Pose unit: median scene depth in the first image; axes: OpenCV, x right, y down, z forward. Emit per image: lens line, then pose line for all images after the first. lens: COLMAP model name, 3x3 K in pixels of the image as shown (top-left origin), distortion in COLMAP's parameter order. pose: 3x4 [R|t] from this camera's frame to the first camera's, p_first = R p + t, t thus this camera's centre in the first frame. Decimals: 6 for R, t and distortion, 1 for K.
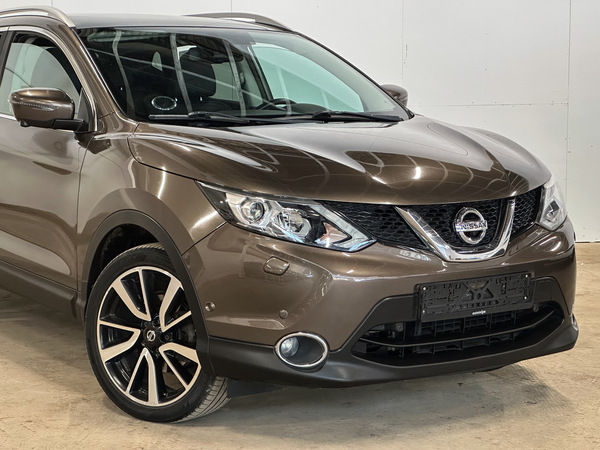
lens RADIAL K [[1319.6, 0, 300.0], [0, 1319.6, 225.0], [0, 0, 1]] dist [0.106330, 0.871187]
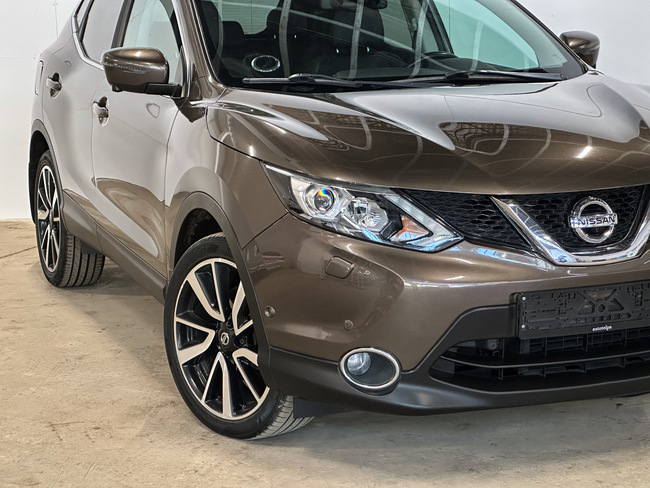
lens RADIAL K [[1429.5, 0, 325.0], [0, 1429.5, 244.0], [0, 0, 1]] dist [0.106330, 0.871187]
pose [[0.971810, 0.022367, -0.234700, 0.173454], [-0.008466, 0.998158, 0.060070, -0.035501], [0.235612, -0.056390, 0.970210, 0.115141]]
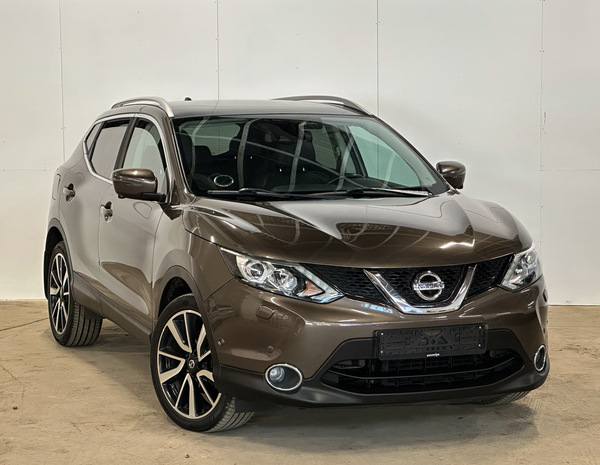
lens RADIAL K [[1523.6, 0, 299.9], [0, 1523.6, 255.5], [0, 0, 1]] dist [0.050528, 0.313466]
pose [[0.971034, 0.023424, -0.237790, 0.349961], [-0.026363, 0.999610, -0.009187, -0.011416], [0.237482, 0.015190, 0.971273, -0.431098]]
